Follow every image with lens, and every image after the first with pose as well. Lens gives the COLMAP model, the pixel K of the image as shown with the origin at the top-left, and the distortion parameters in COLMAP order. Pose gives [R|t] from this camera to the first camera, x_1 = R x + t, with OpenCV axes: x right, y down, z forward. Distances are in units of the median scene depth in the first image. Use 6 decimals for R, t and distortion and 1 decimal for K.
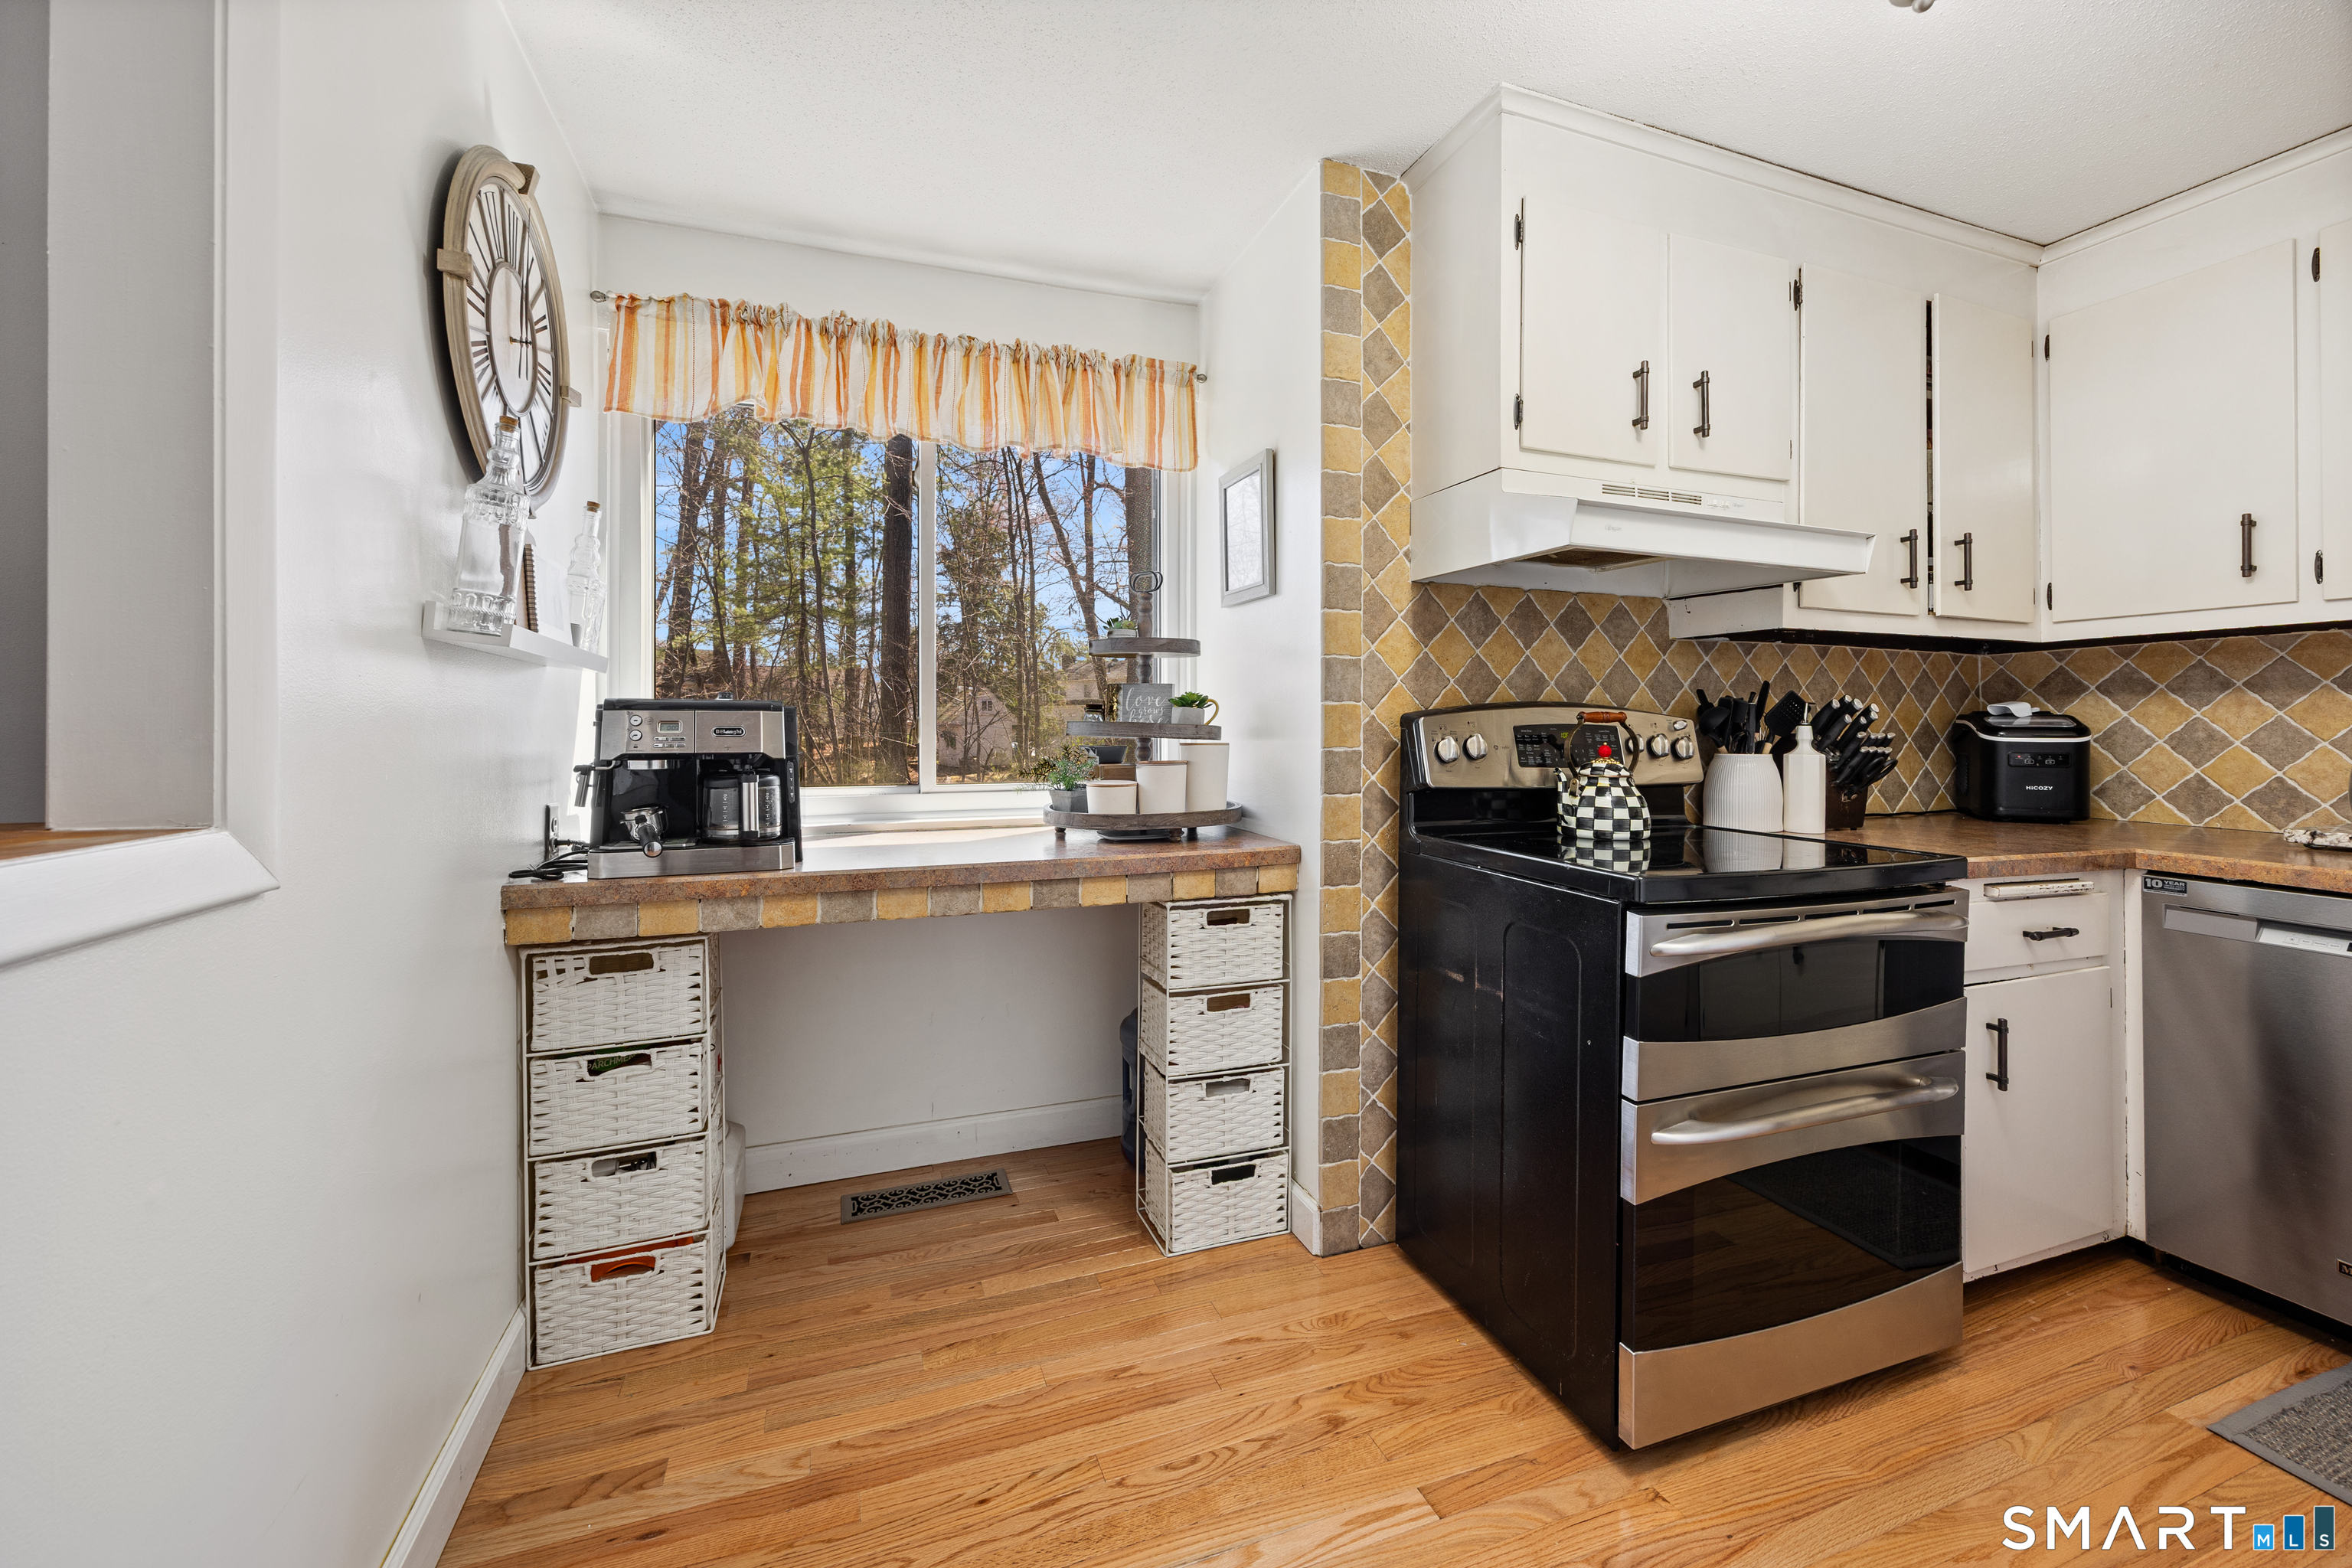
lens RADIAL K [[950.9, 0, 1178.0], [0, 950.9, 714.7], [0, 0, 1]] dist [-0.002415, 0.000878]
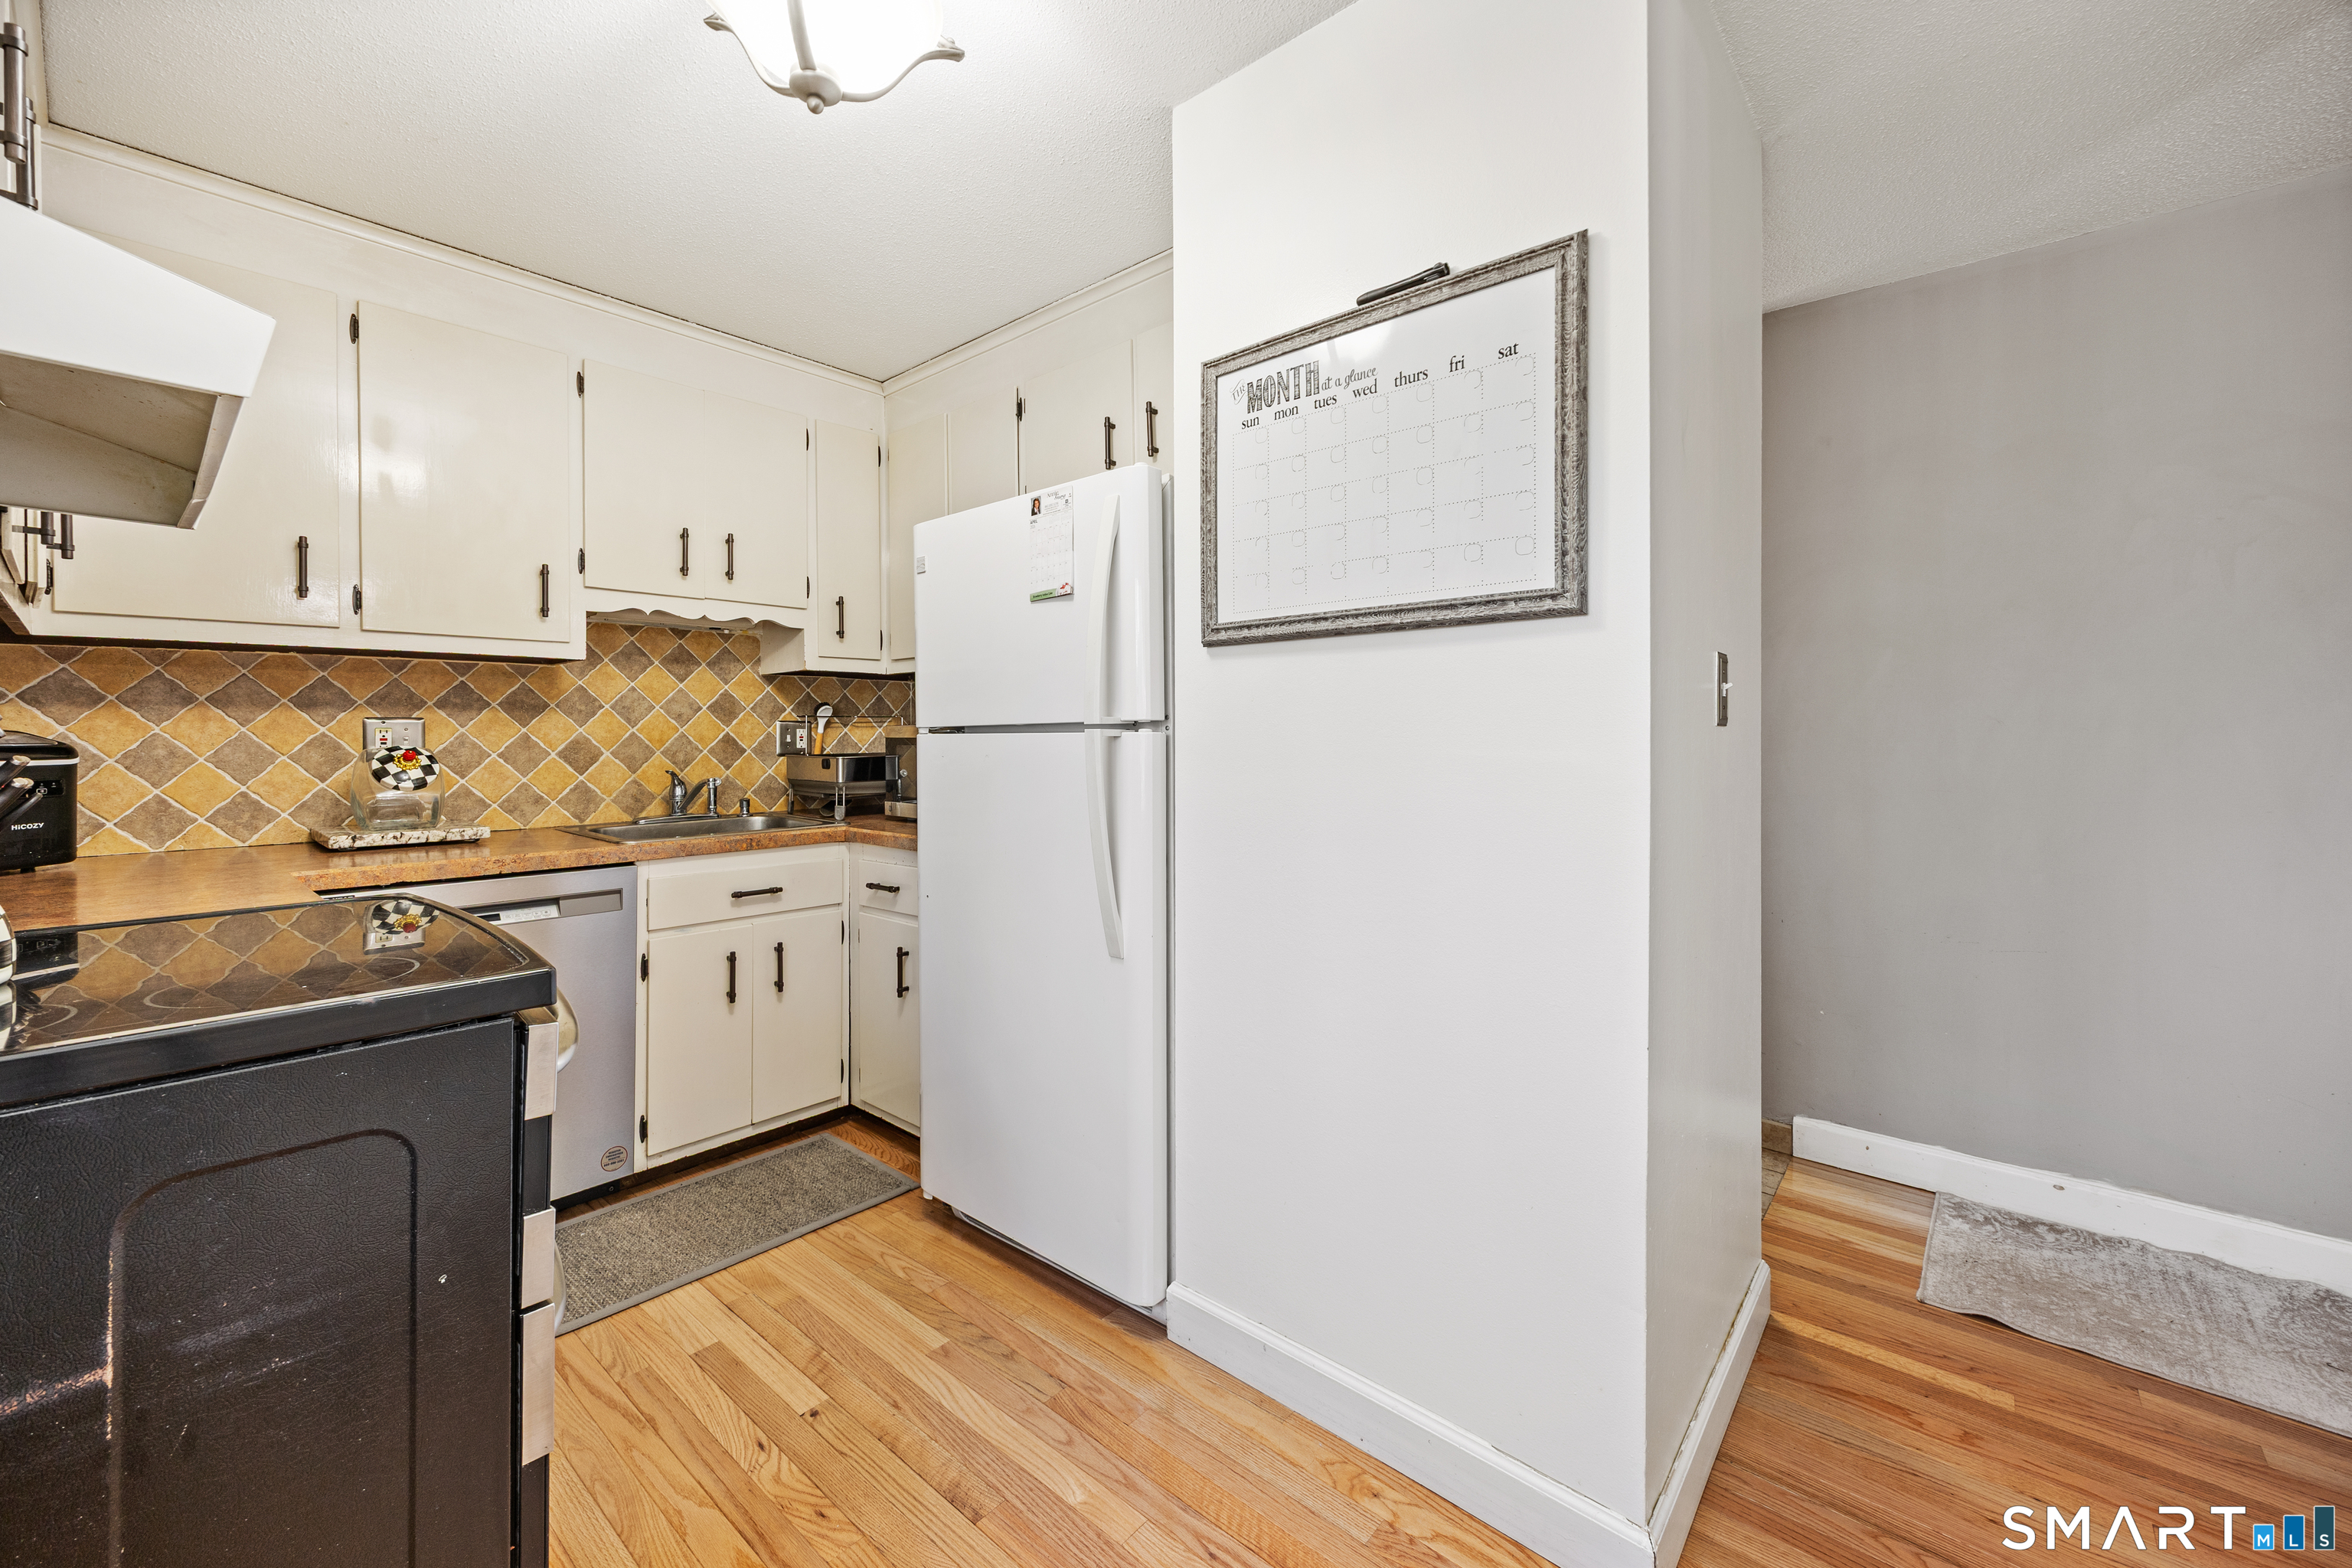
lens RADIAL K [[950.9, 0, 1165.0], [0, 950.9, 729.9], [0, 0, 1]] dist [-0.002415, 0.000878]
pose [[-0.487338, 0.005466, 0.873196, -0.198892], [-0.001283, 0.999975, -0.006975, 0.004605], [-0.873212, -0.004520, -0.487319, 0.587144]]
